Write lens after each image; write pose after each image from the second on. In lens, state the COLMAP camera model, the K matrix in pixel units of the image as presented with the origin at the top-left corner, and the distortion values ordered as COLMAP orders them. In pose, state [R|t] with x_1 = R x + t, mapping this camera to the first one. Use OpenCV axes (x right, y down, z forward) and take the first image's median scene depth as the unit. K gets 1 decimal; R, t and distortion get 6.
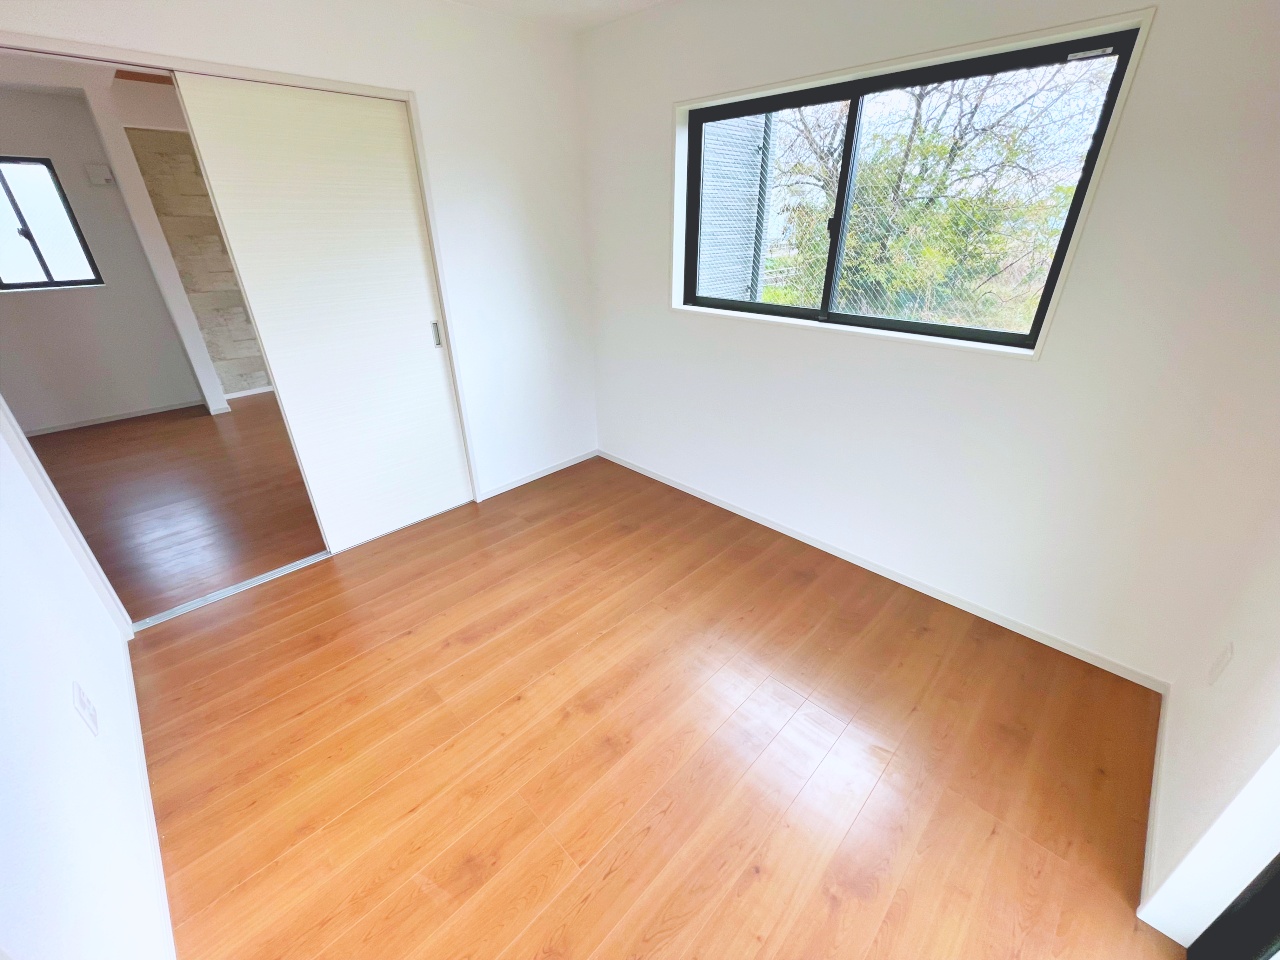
lens RADIAL K [[517.3, 0, 640.0], [0, 517.3, 480.0], [0, 0, 1]] dist [-0.004781, -0.000195]
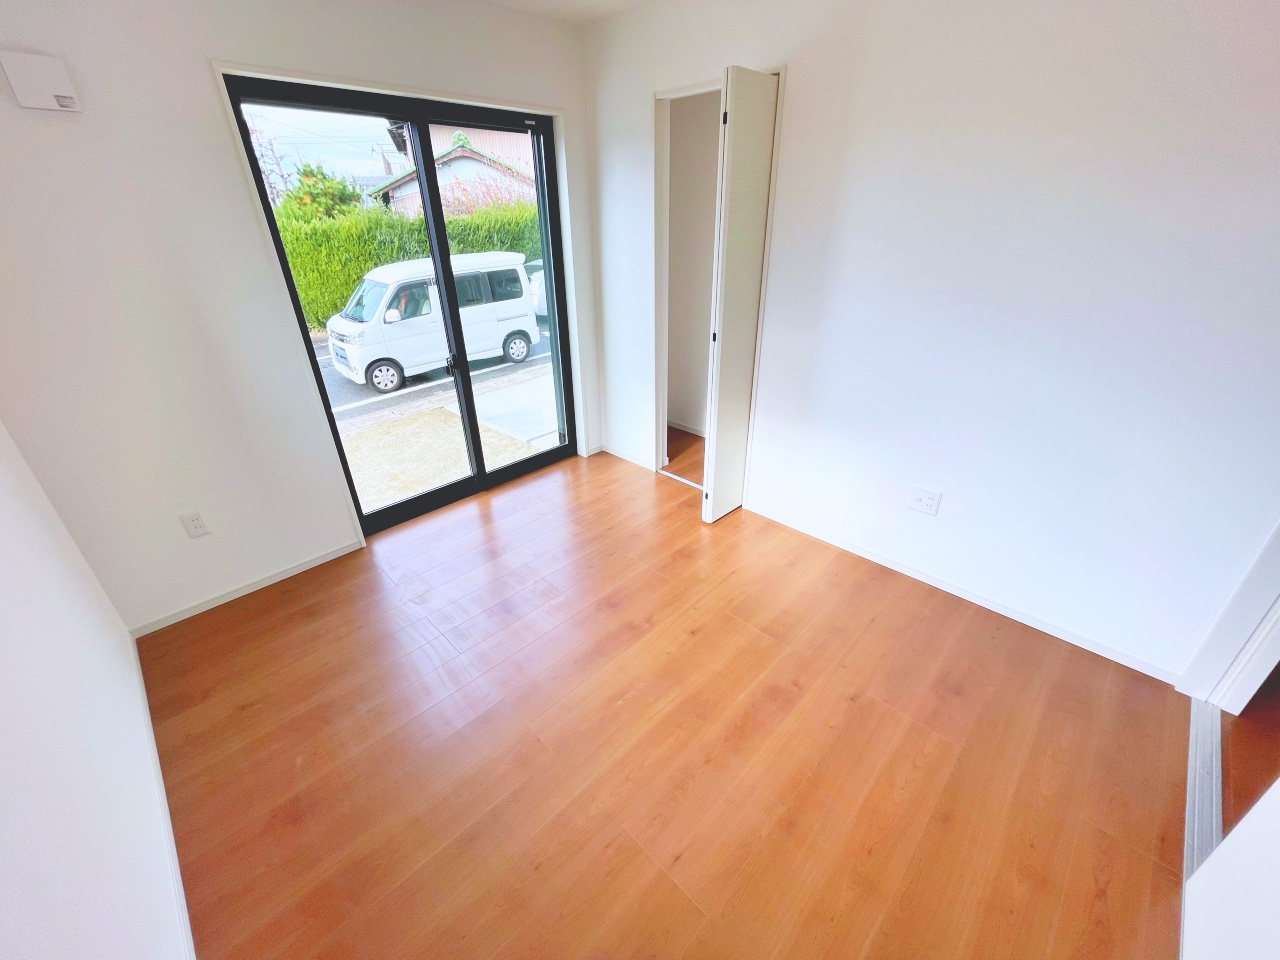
lens RADIAL K [[517.3, 0, 640.0], [0, 517.3, 480.0], [0, 0, 1]] dist [-0.004781, -0.000195]
pose [[-0.999733, 0.021452, 0.008644, -0.117384], [0.019645, 0.590434, 0.806847, -0.605756], [0.012205, 0.806801, -0.590698, 1.217054]]
